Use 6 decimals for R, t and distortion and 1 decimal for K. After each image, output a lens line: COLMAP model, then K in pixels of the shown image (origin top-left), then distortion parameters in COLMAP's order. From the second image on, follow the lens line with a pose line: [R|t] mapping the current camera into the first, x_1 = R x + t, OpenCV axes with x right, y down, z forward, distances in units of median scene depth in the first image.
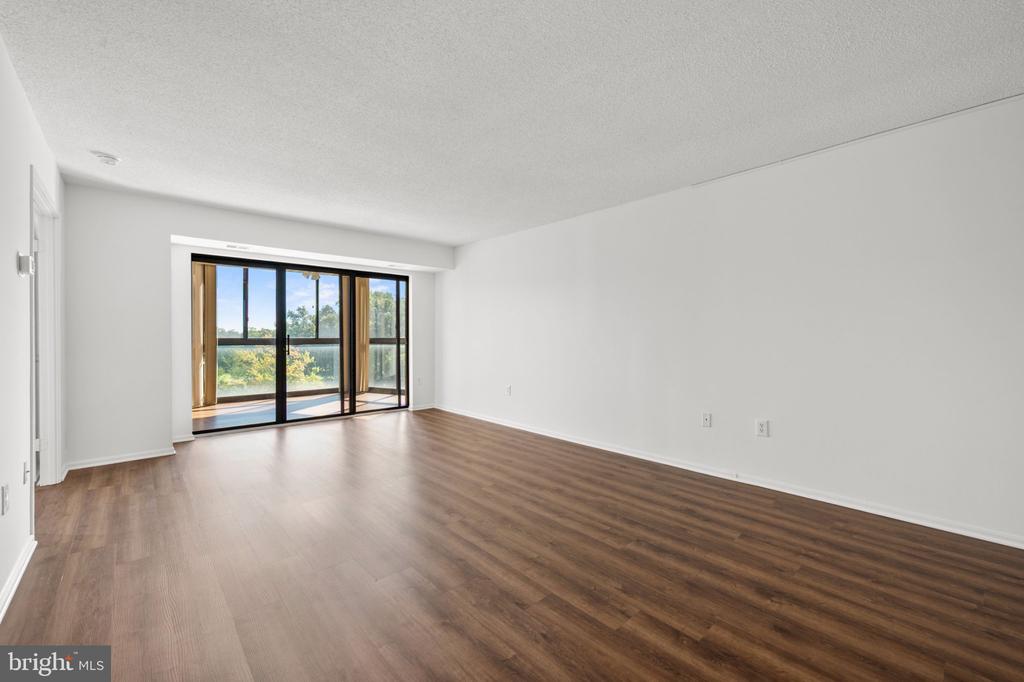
lens RADIAL K [[421.6, 0, 516.6], [0, 421.6, 336.9], [0, 0, 1]] dist [0.000026, 0.000629]
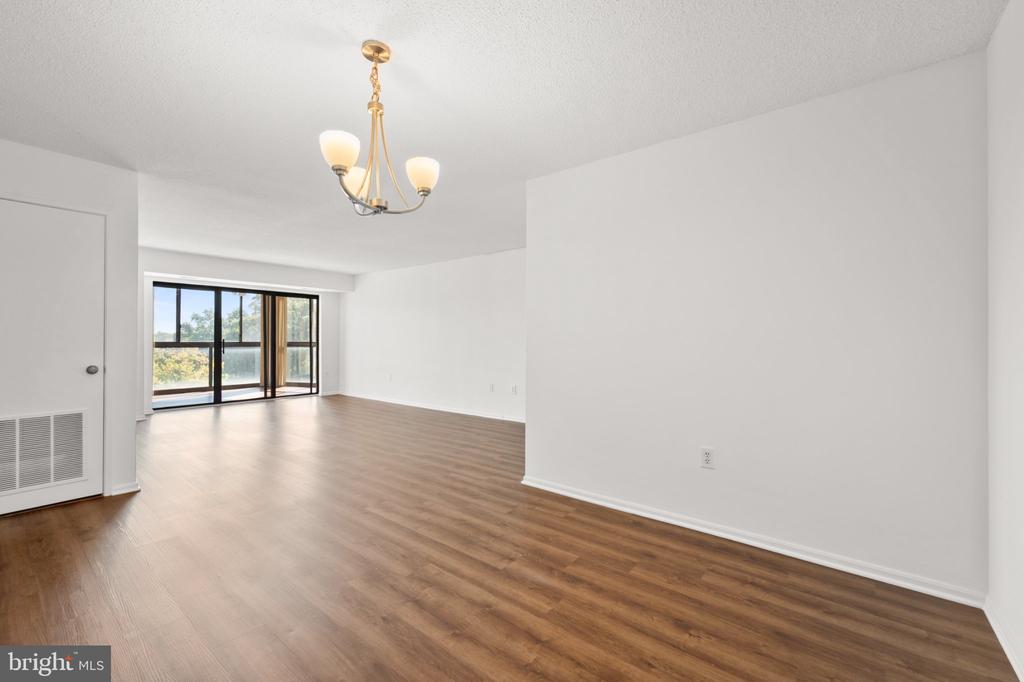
lens RADIAL K [[421.6, 0, 513.0], [0, 421.6, 337.7], [0, 0, 1]] dist [0.000026, 0.000629]
pose [[0.987537, 0.003068, 0.157359, 0.148070], [-0.001524, 0.999950, -0.009926, 0.002248], [-0.157381, 0.009563, 0.987492, -0.434436]]
